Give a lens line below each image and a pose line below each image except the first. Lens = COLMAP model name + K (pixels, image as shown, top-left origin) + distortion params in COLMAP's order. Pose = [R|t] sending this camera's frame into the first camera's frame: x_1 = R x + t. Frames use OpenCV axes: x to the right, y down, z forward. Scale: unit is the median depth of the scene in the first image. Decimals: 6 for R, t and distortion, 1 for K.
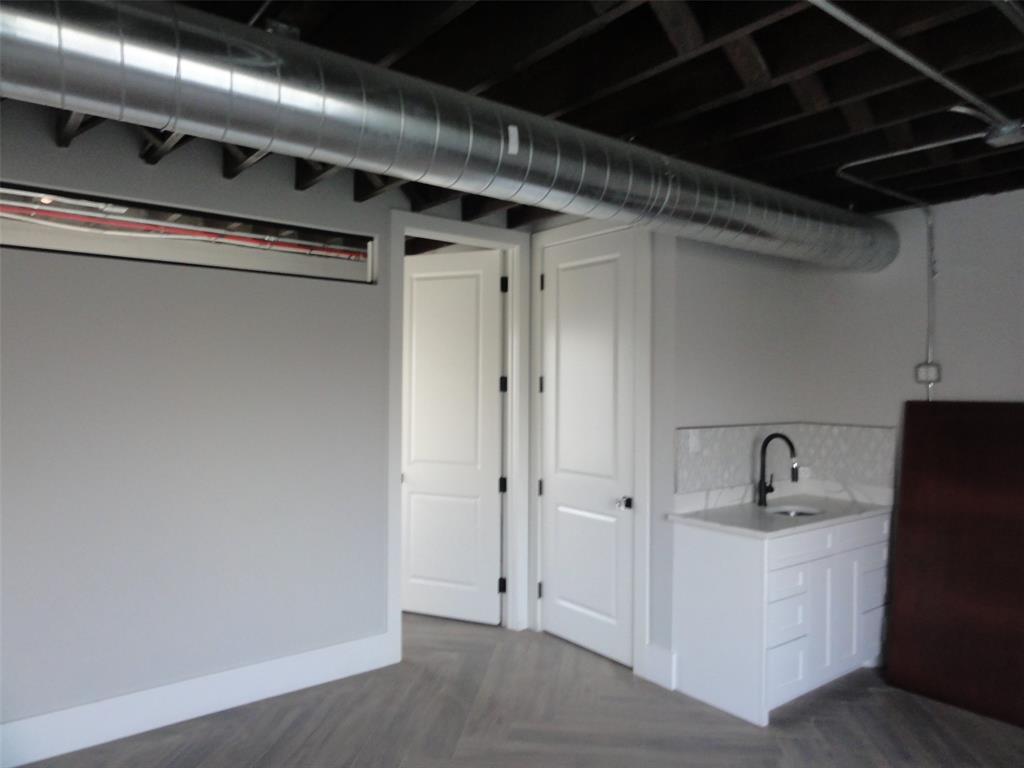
lens RADIAL K [[736.1, 0, 519.6], [0, 736.1, 383.0], [0, 0, 1]] dist [0.017686, -0.013684]
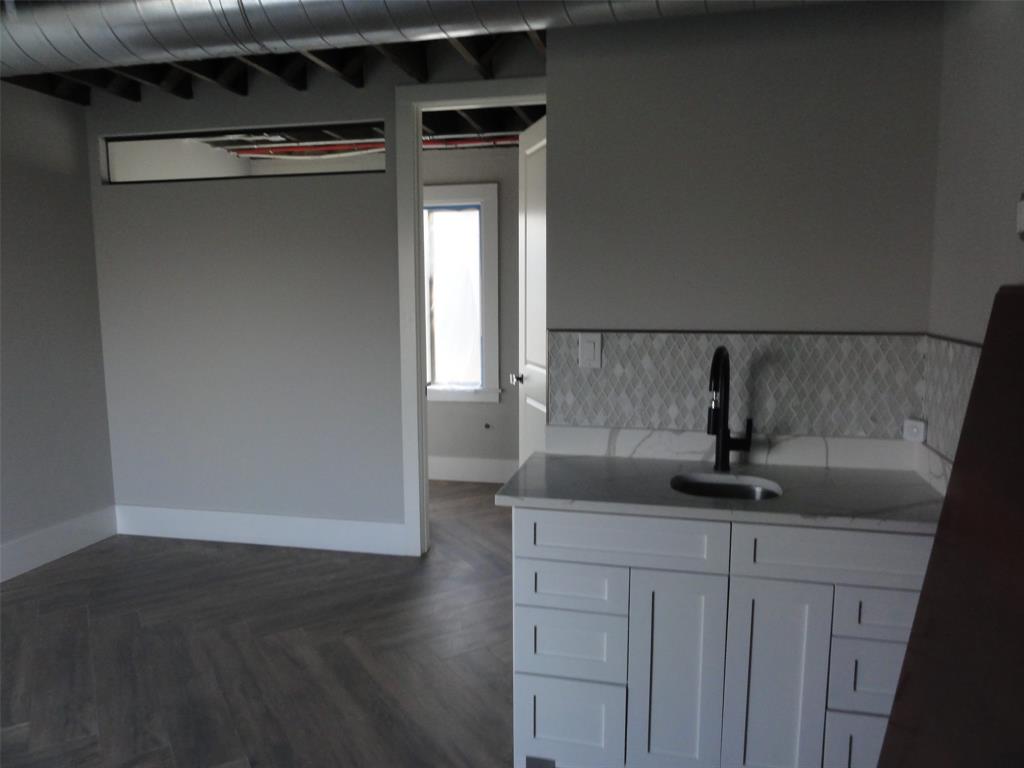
lens RADIAL K [[736.1, 0, 516.8], [0, 736.1, 380.4], [0, 0, 1]] dist [0.017686, -0.013684]
pose [[0.613240, 0.087500, -0.785035, 0.692515], [0.011115, 0.992791, 0.119339, 0.024235], [0.789819, -0.081909, 0.607847, 0.524771]]
